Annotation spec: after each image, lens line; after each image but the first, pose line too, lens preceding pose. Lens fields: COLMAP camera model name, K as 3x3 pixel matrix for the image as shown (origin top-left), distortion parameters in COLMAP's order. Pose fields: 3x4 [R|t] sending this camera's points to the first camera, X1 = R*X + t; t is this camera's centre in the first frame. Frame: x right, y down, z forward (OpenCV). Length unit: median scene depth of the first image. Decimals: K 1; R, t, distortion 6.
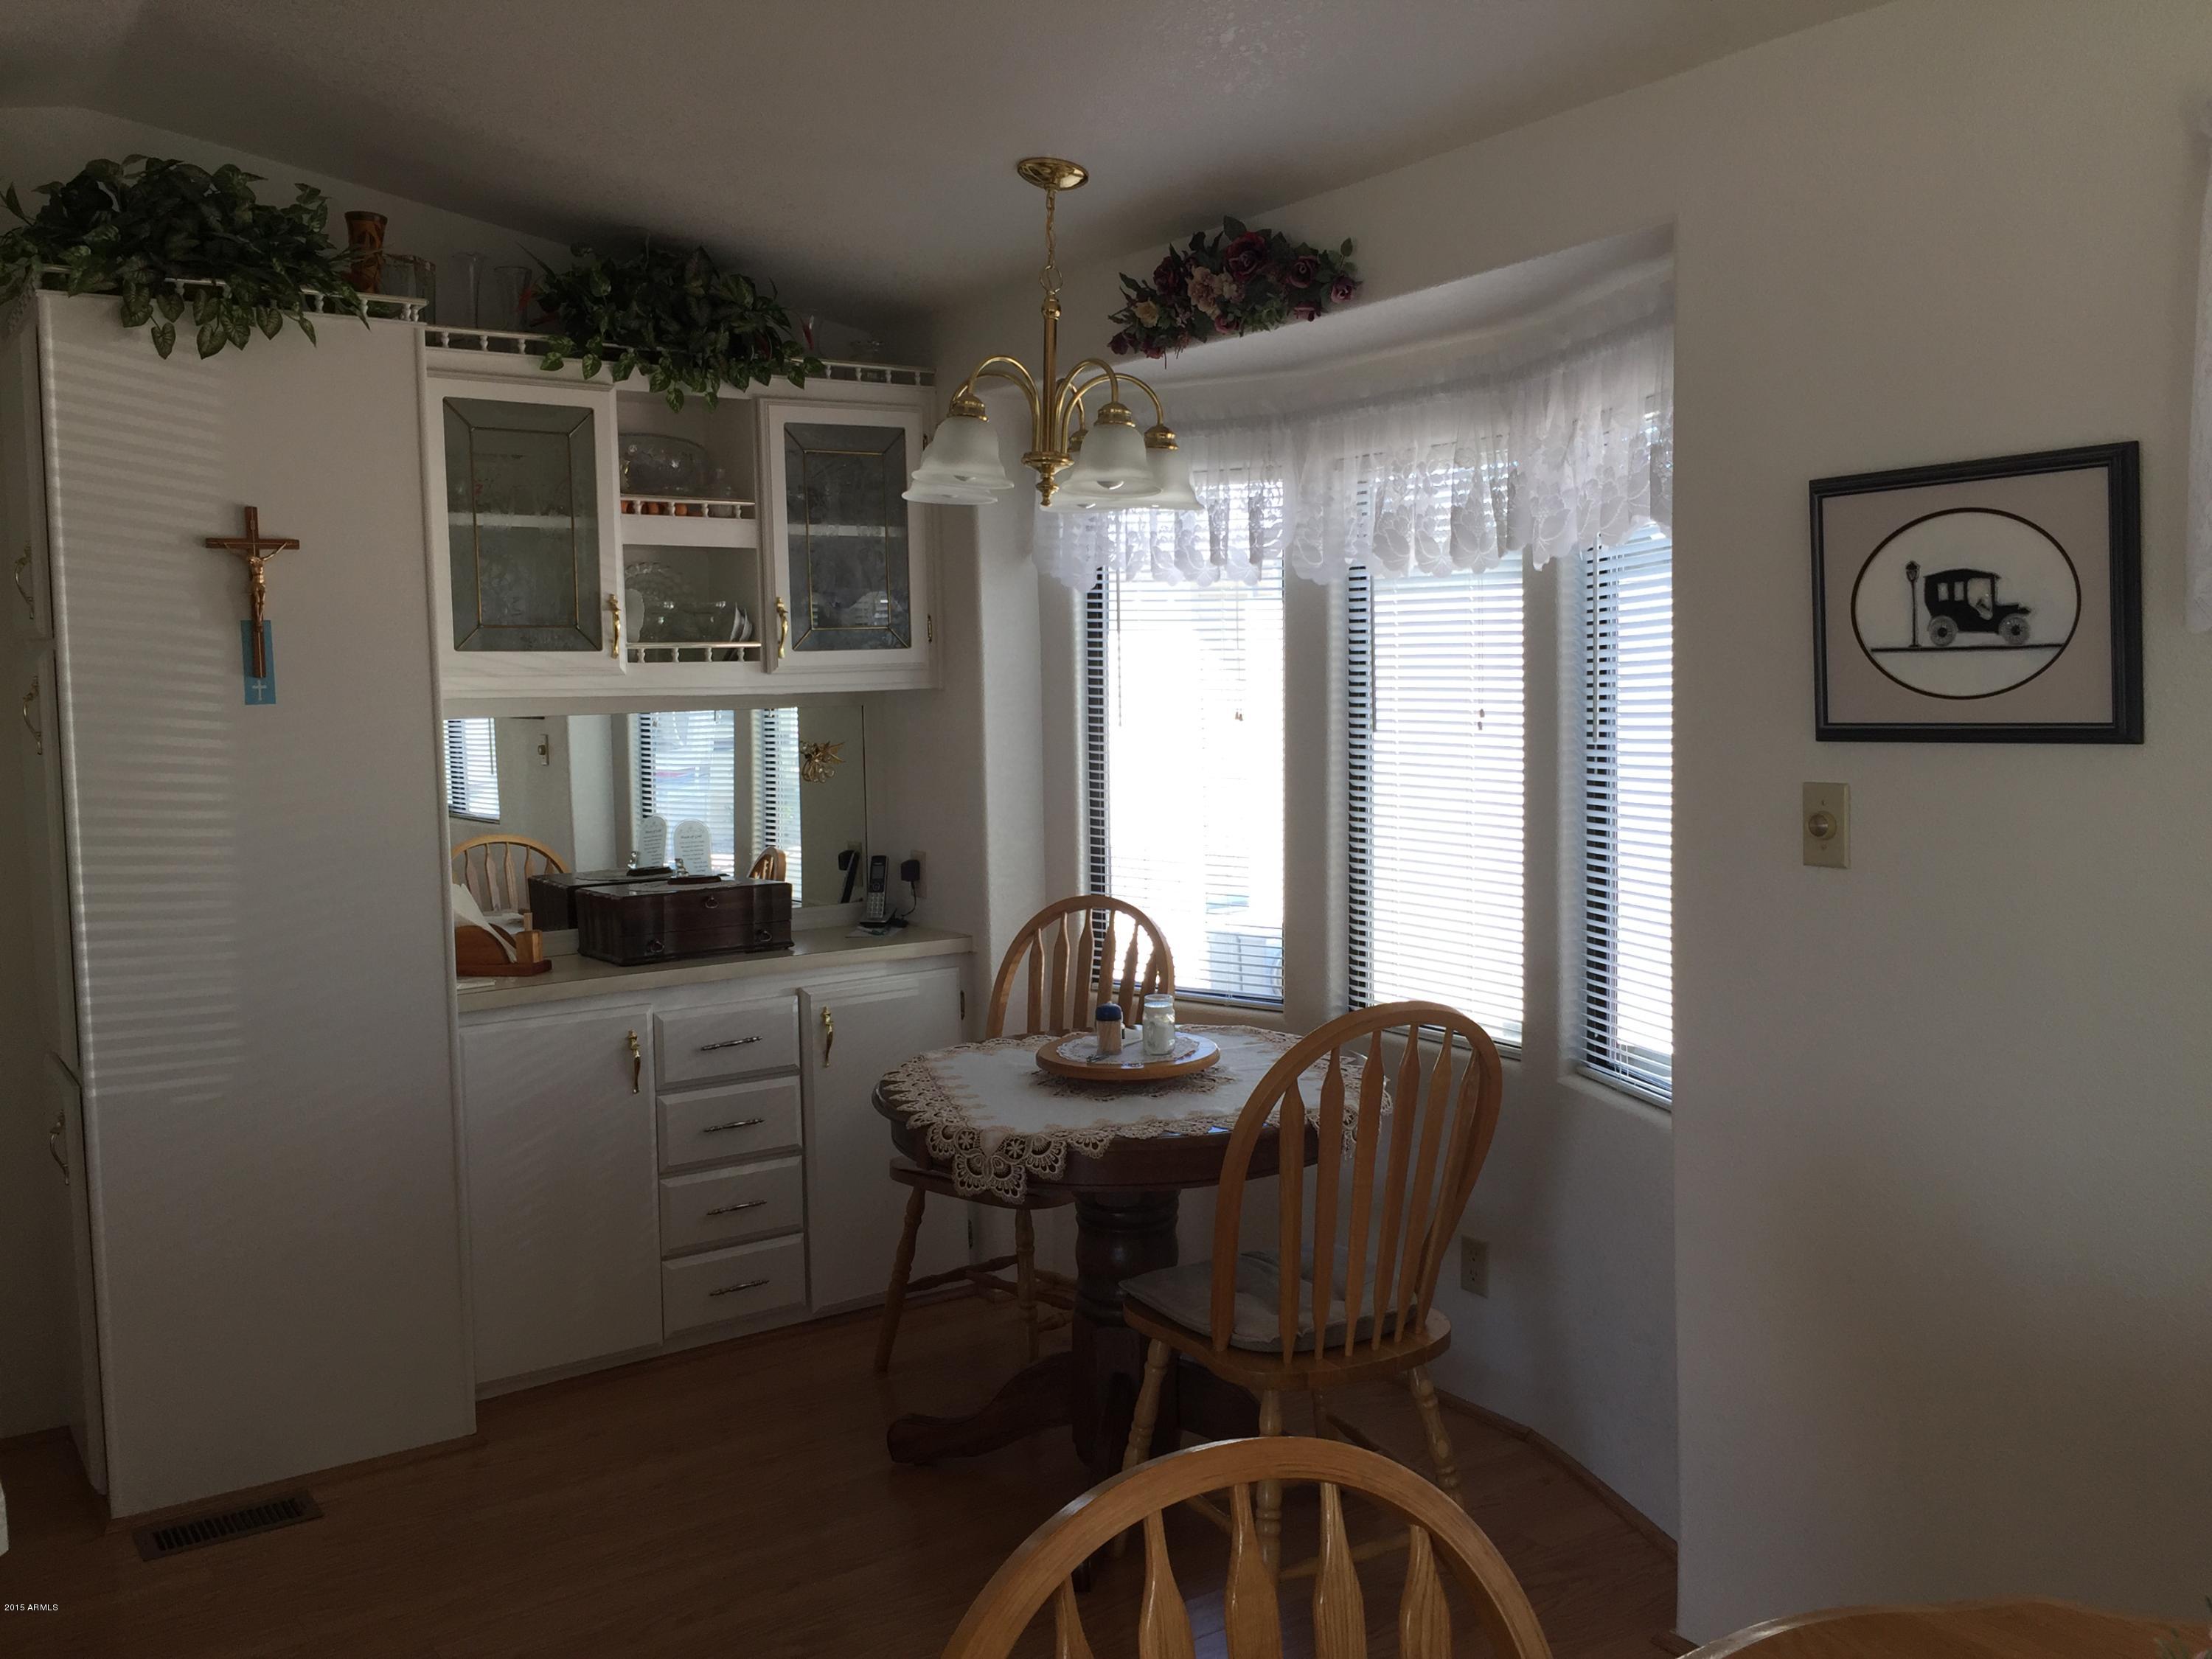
lens RADIAL K [[1912.2, 0, 1106.6], [0, 1912.2, 822.9], [0, 0, 1]] dist [0.087544, -0.136533]
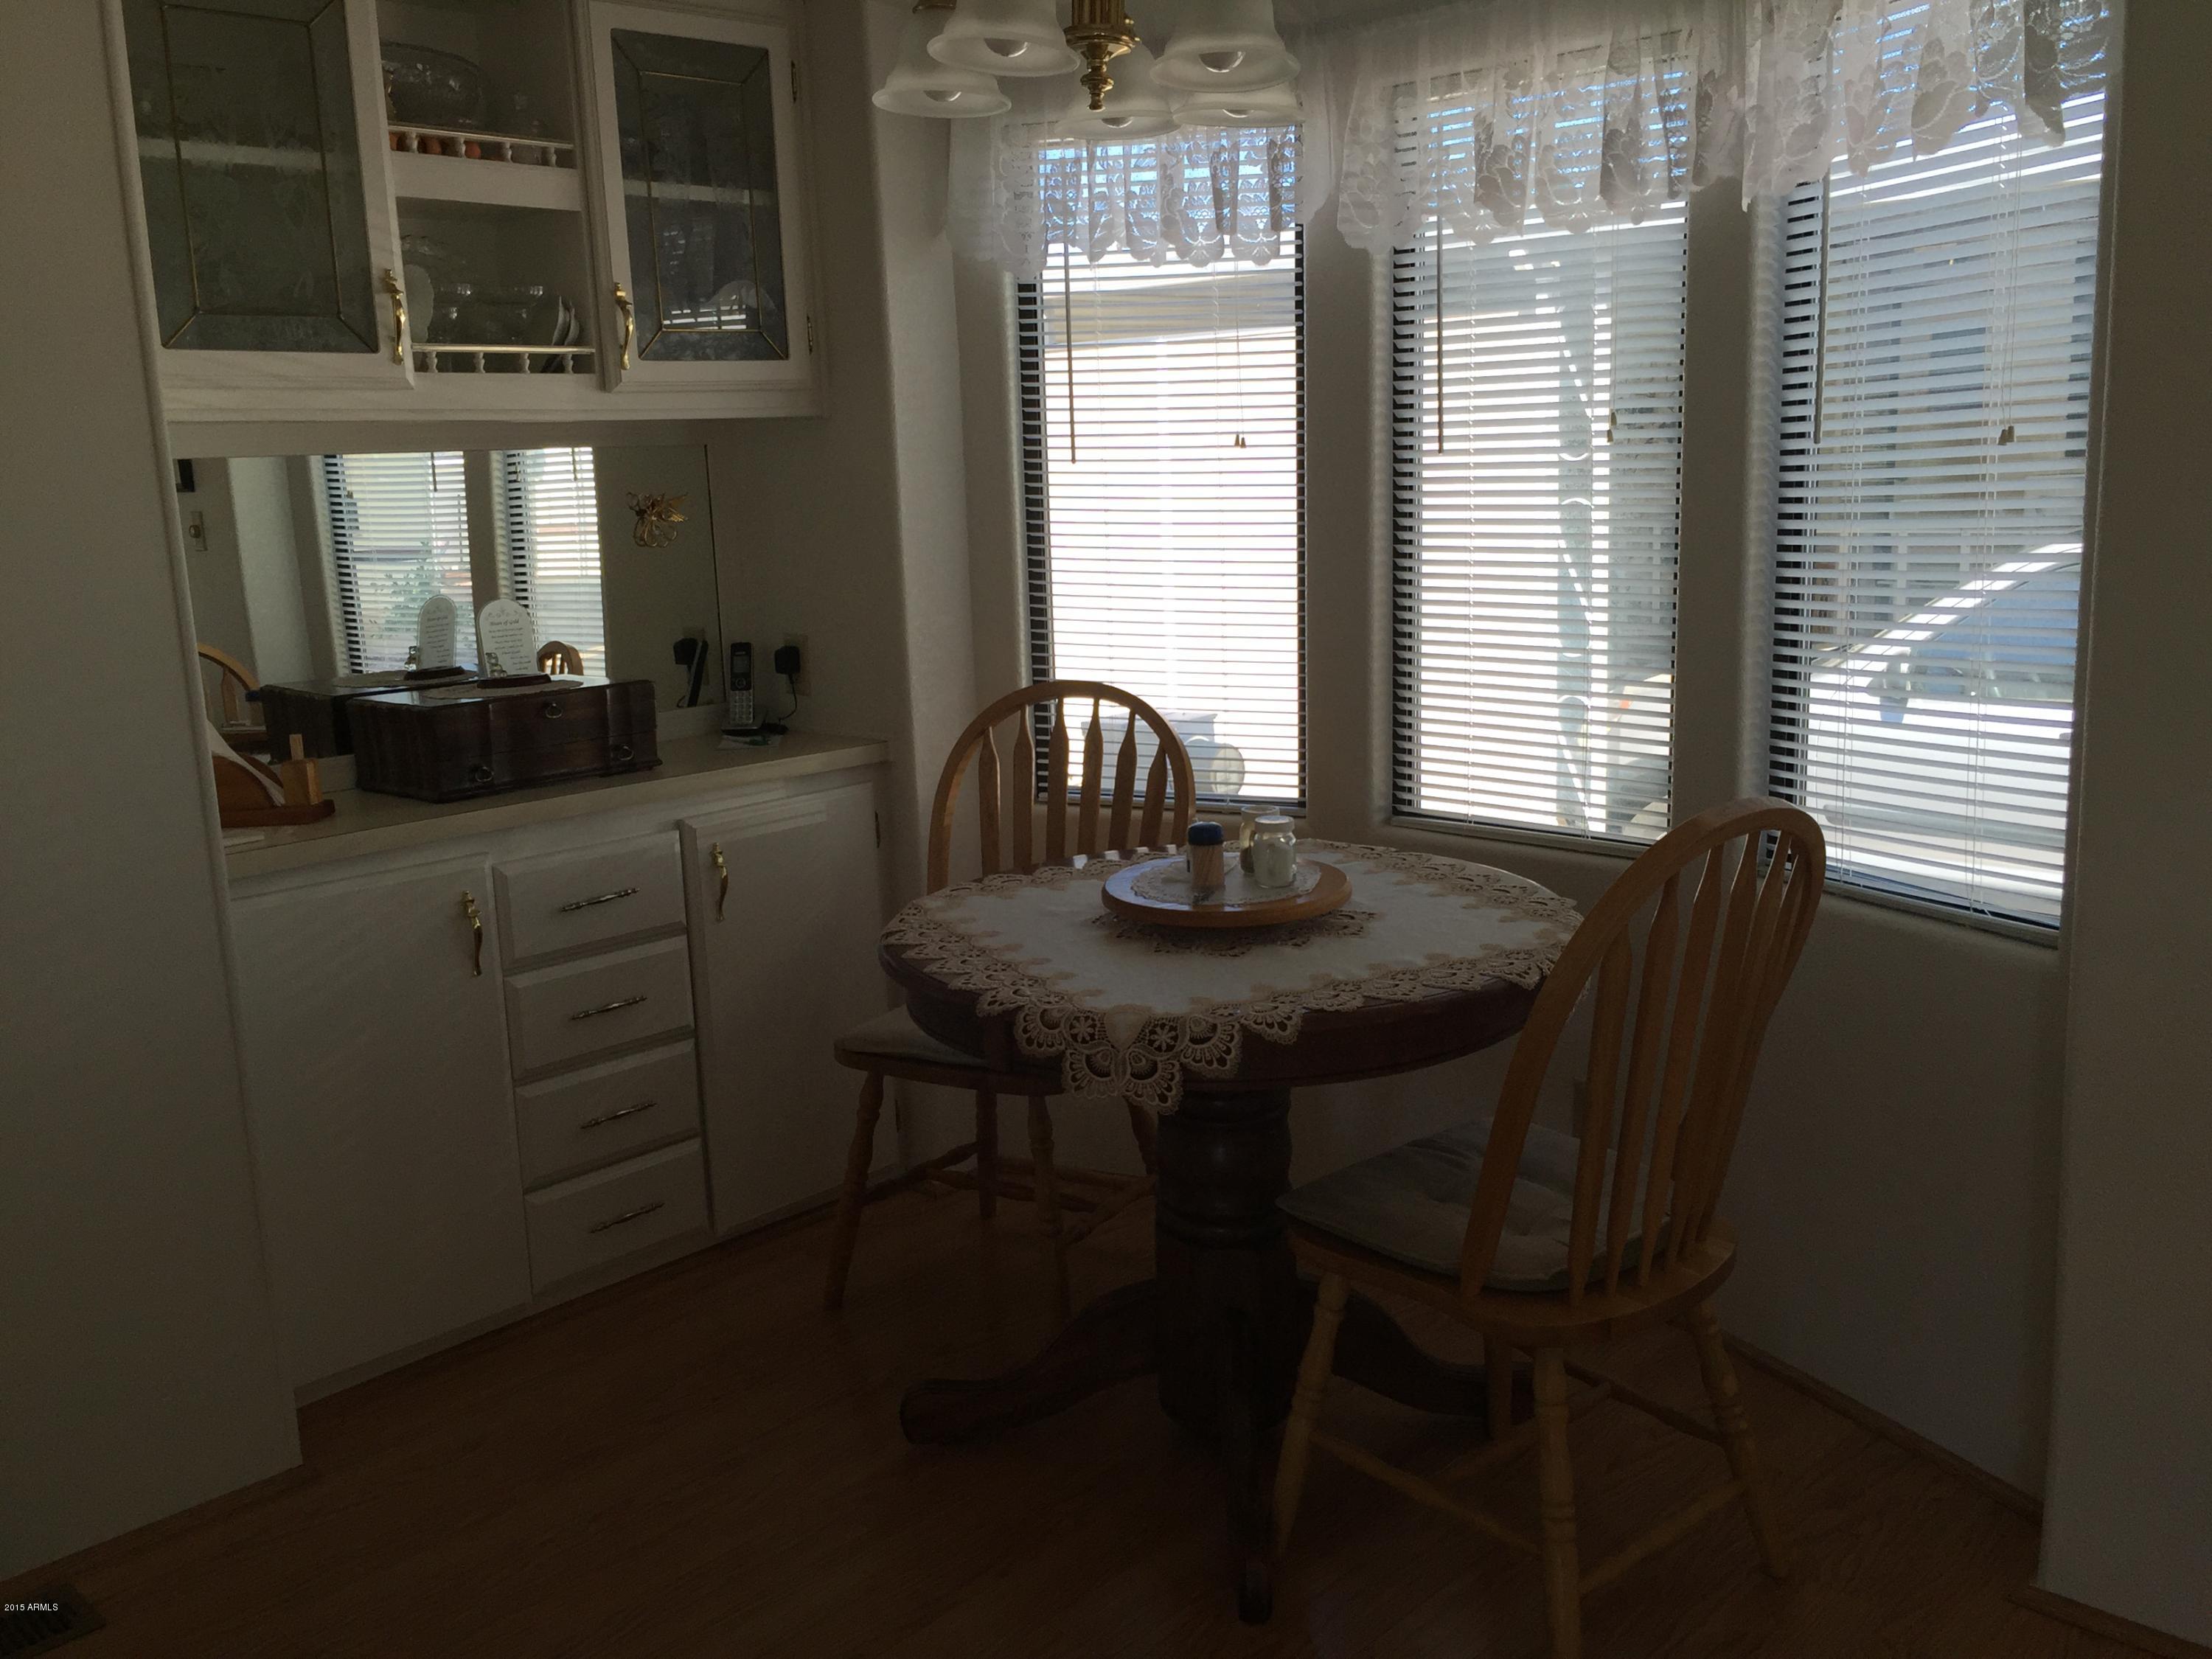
lens RADIAL K [[1912.2, 0, 1114.8], [0, 1912.2, 822.6], [0, 0, 1]] dist [0.087544, -0.136533]
pose [[0.979789, -0.054055, 0.192590, -0.143293], [0.033462, 0.993520, 0.108616, 0.011842], [-0.197213, -0.099976, 0.975250, 0.244301]]
